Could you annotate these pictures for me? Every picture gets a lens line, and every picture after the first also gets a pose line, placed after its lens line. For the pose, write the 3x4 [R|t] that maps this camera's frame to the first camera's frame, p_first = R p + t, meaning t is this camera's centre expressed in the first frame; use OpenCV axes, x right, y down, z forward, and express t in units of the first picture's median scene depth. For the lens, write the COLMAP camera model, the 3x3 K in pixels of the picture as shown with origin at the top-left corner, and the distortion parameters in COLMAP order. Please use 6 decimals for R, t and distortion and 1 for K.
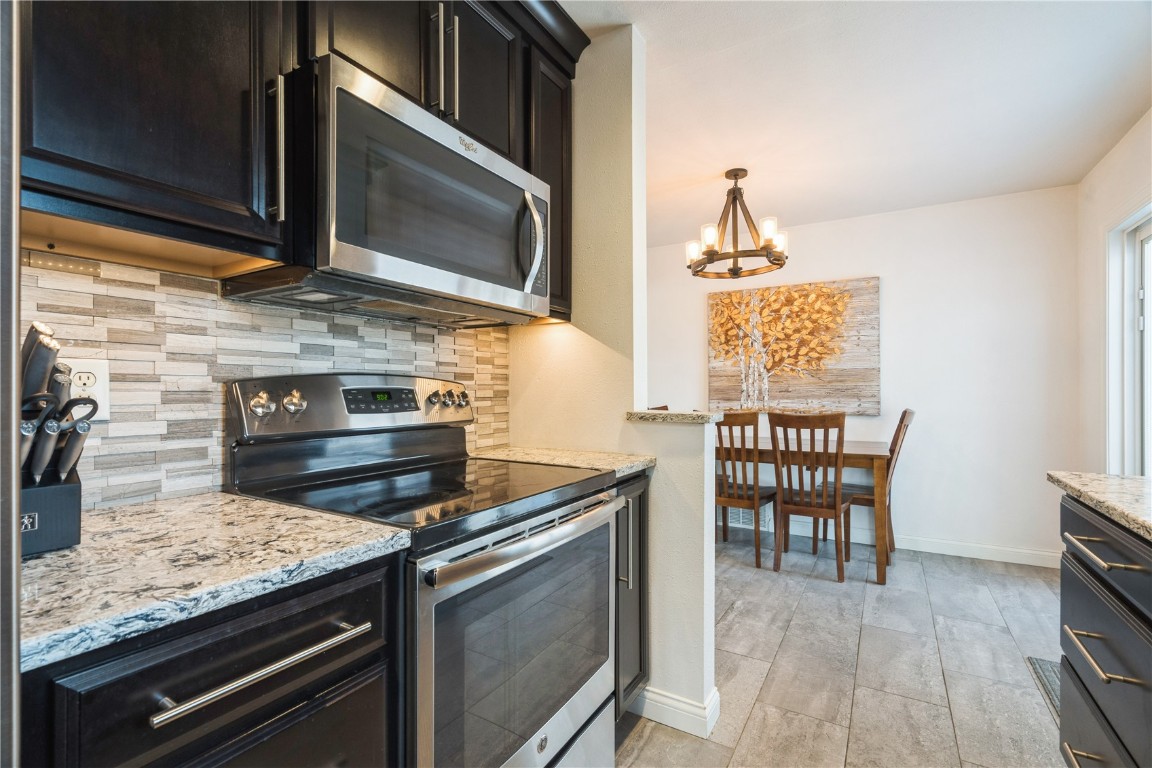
lens RADIAL K [[523.3, 0, 574.9], [0, 523.3, 384.0], [0, 0, 1]] dist [-0.004869, 0.000509]
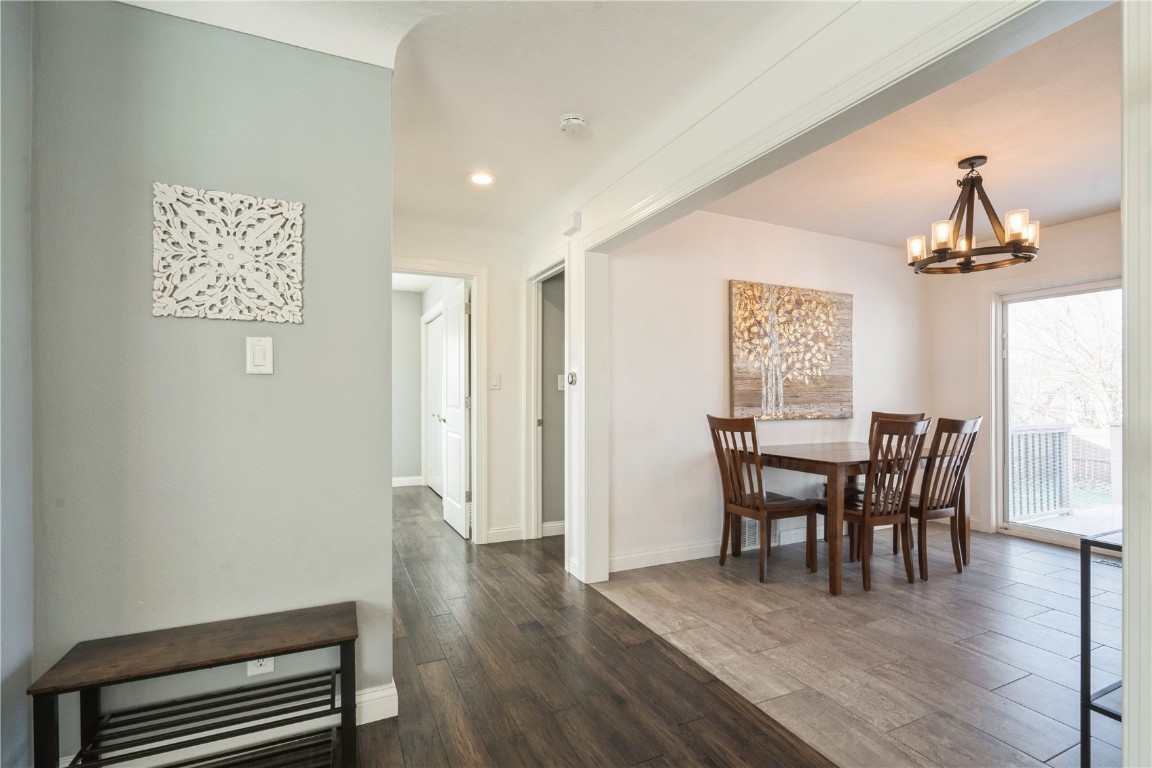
lens RADIAL K [[523.3, 0, 575.6], [0, 523.3, 394.8], [0, 0, 1]] dist [-0.004869, 0.000509]
pose [[0.556399, 0.003023, 0.830909, -0.624785], [-0.013484, 0.999895, 0.005392, 0.011215], [-0.830806, -0.014204, 0.556382, 0.789271]]
